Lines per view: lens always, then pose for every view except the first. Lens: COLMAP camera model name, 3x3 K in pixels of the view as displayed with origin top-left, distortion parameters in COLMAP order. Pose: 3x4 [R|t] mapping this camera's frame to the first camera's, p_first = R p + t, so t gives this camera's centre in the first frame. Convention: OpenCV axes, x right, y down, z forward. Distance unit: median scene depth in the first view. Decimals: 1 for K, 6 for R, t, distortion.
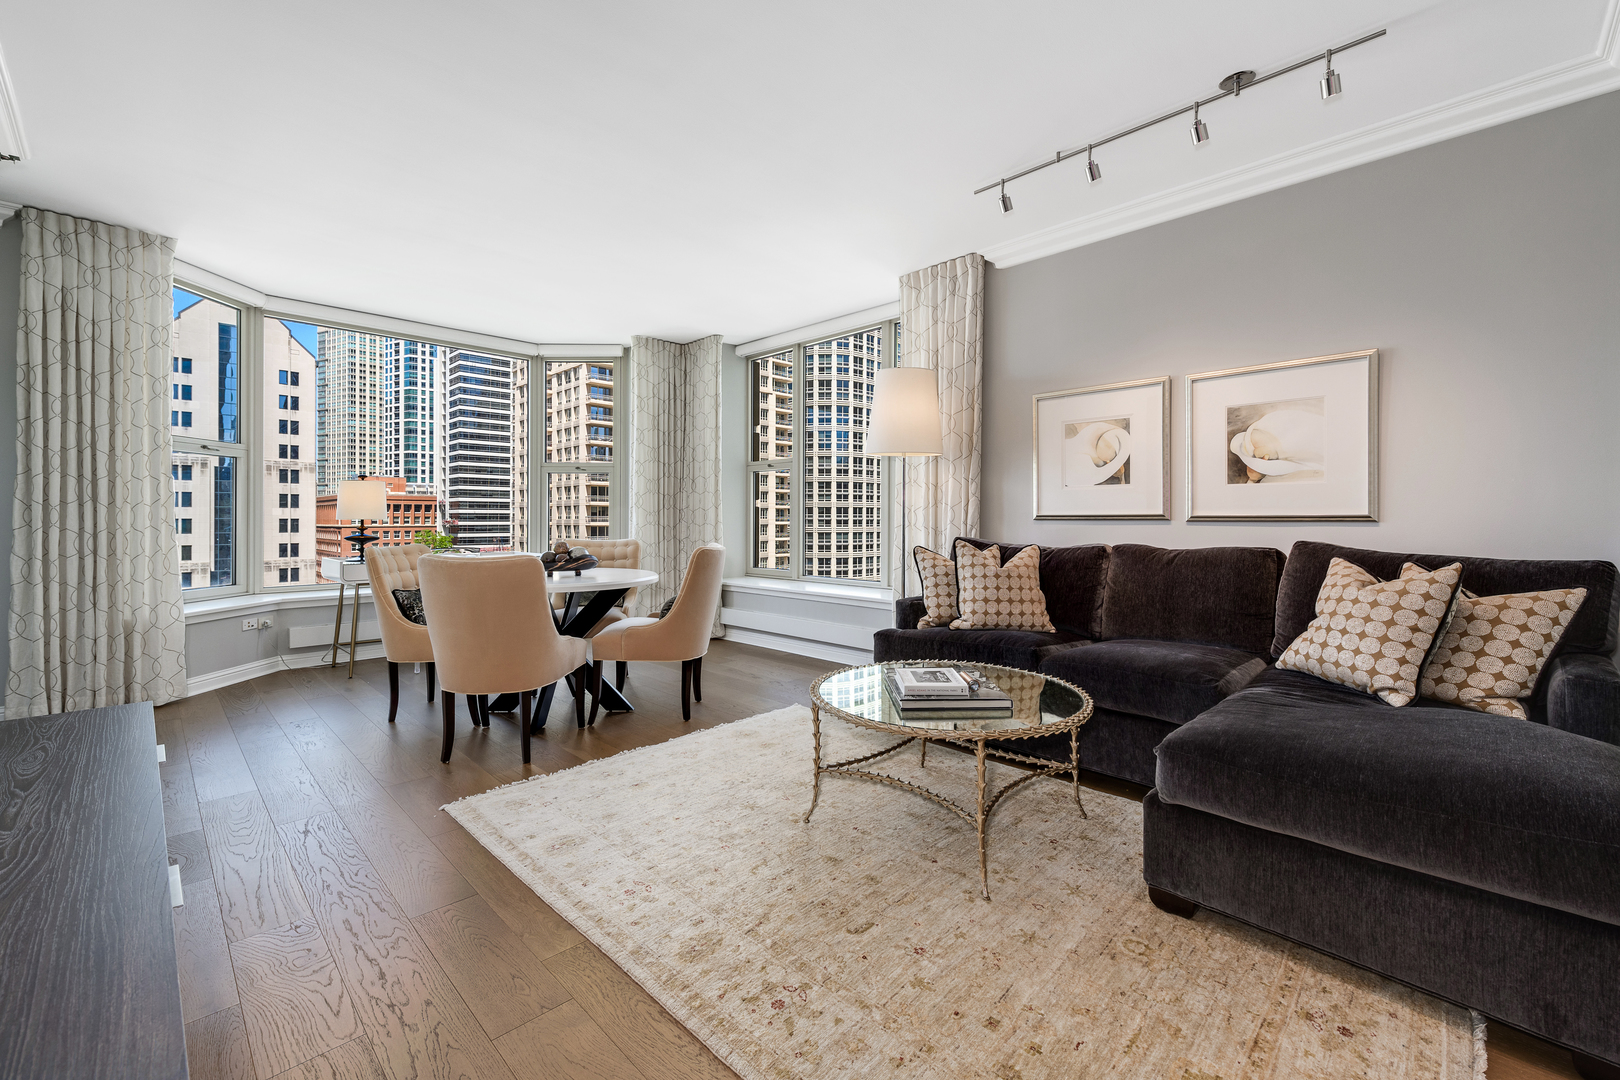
lens RADIAL K [[672.5, 0, 825.7], [0, 672.5, 505.1], [0, 0, 1]] dist [0.003139, -0.001565]
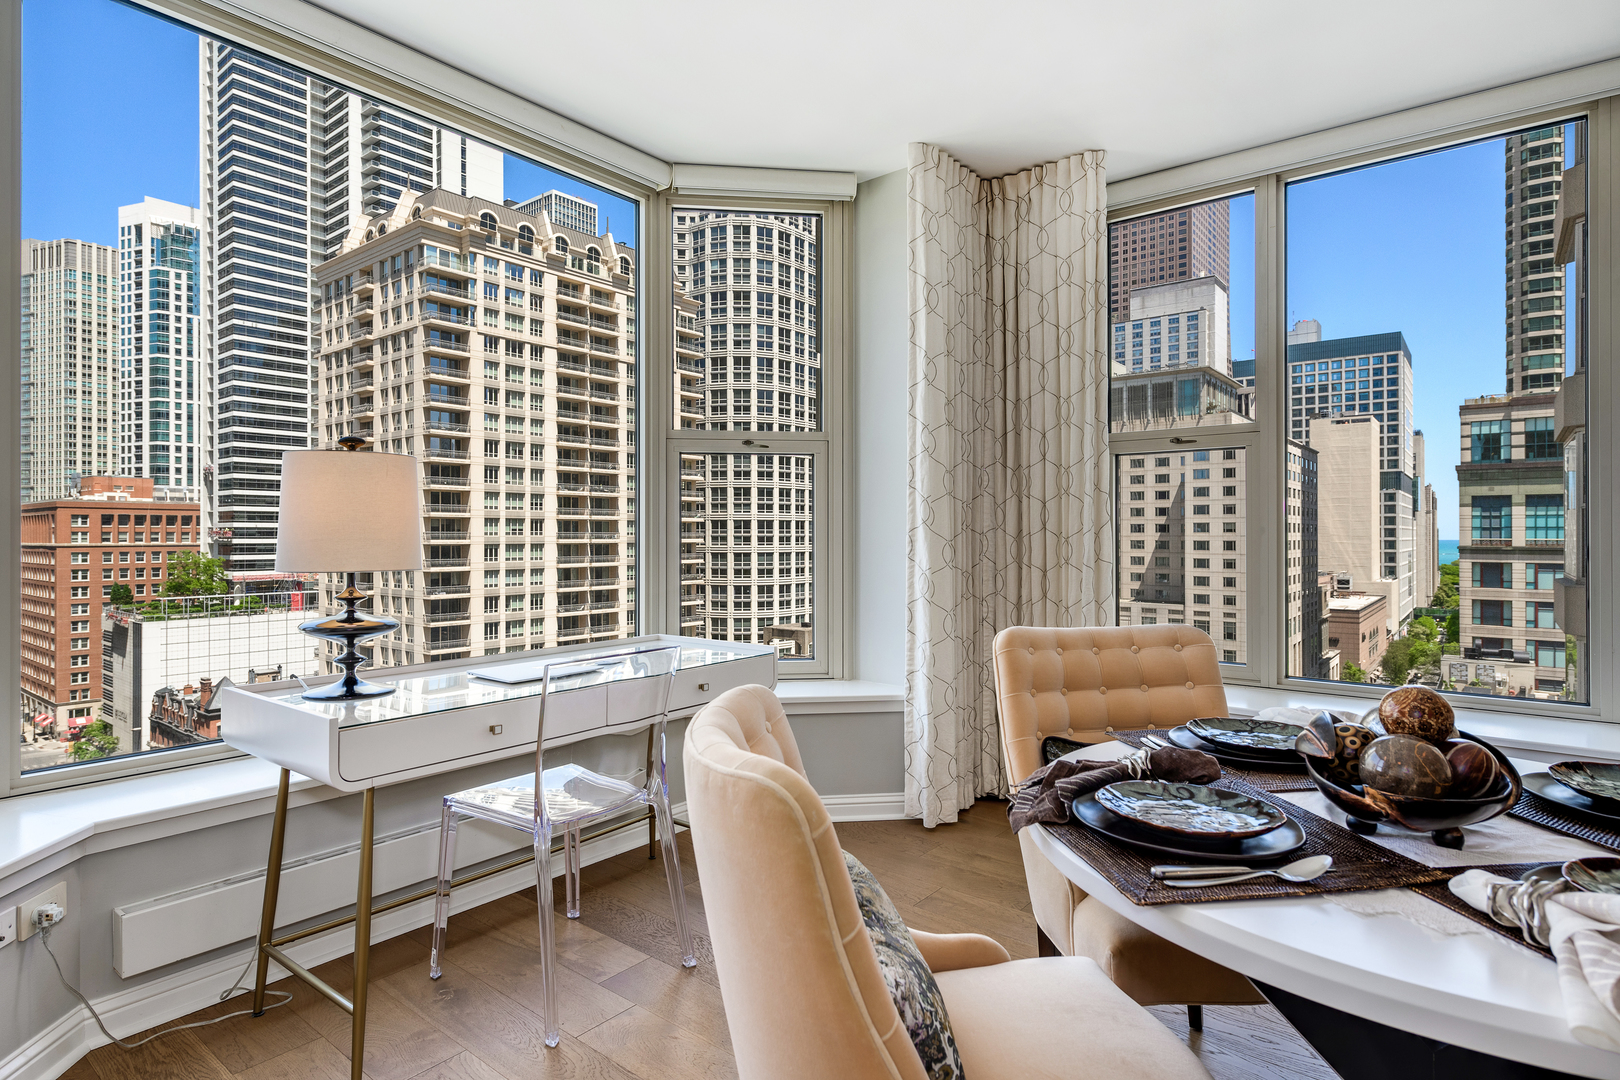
lens RADIAL K [[837.4, 0, 825.3], [0, 837.4, 525.8], [0, 0, 1]] dist [0.008128, -0.004696]
pose [[0.992760, 0.000472, 0.120112, -0.637283], [-0.001680, 0.999949, 0.009963, -0.007128], [-0.120101, -0.010093, 0.992710, 0.704139]]
